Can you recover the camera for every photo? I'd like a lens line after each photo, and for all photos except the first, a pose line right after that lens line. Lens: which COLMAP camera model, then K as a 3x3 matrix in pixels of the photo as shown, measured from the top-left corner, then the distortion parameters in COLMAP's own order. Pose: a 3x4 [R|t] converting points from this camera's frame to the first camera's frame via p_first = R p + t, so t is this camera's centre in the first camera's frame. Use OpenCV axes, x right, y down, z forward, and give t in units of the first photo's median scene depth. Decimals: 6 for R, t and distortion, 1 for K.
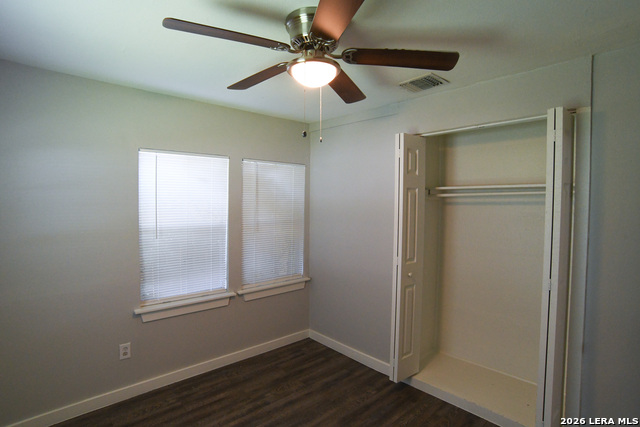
lens RADIAL K [[327.0, 0, 316.5], [0, 327.0, 210.4], [0, 0, 1]] dist [-0.107514, 0.051249]
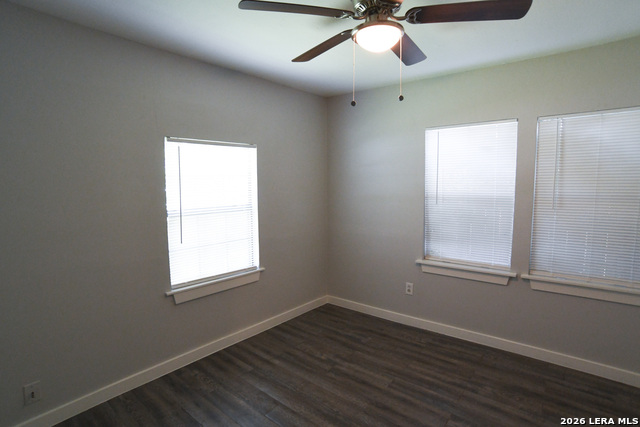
lens RADIAL K [[327.0, 0, 316.5], [0, 327.0, 210.4], [0, 0, 1]] dist [-0.107514, 0.051249]
pose [[0.149664, 0.074259, -0.985944, 0.559565], [-0.017300, 0.997220, 0.072483, 0.032070], [0.988586, 0.006209, 0.150533, 0.371167]]
